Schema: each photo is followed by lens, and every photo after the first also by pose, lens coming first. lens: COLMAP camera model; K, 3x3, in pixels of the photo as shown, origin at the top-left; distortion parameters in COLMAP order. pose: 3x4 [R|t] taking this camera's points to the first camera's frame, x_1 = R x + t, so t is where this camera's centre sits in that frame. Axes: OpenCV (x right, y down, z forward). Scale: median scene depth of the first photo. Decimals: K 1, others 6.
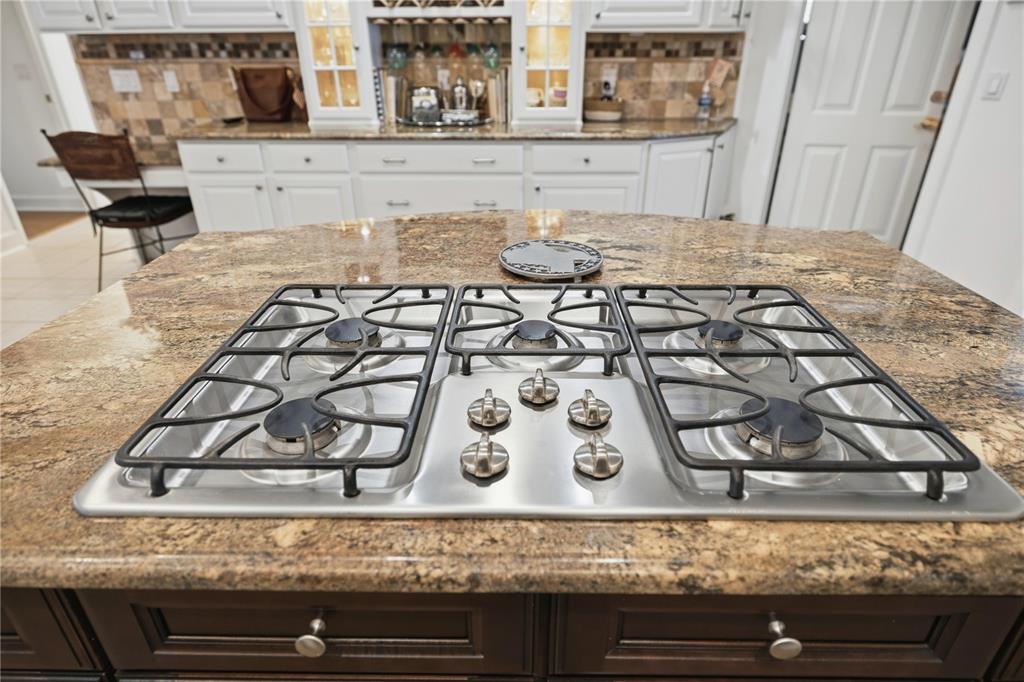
lens RADIAL K [[584.1, 0, 513.1], [0, 584.1, 343.1], [0, 0, 1]] dist [0.005156, -0.000474]
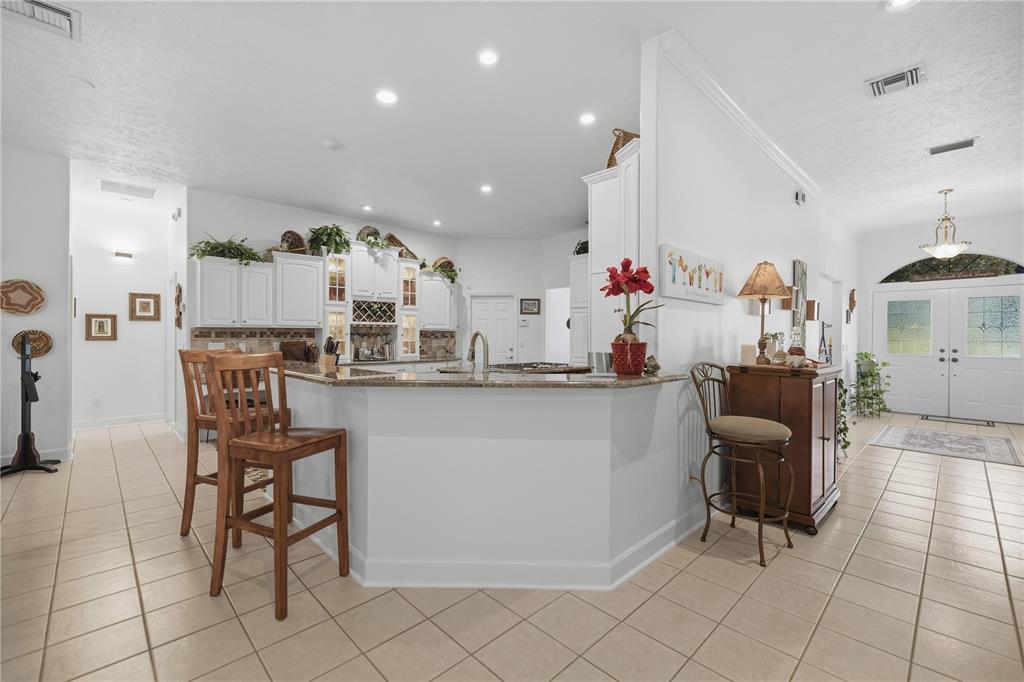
lens RADIAL K [[433.5, 0, 512.6], [0, 433.5, 339.1], [0, 0, 1]] dist [0.004132, 0.000104]
pose [[0.707323, 0.003126, 0.706883, -1.041017], [0.318123, 0.891596, -0.322264, 0.369075], [-0.631262, 0.452820, 0.629653, -0.669104]]
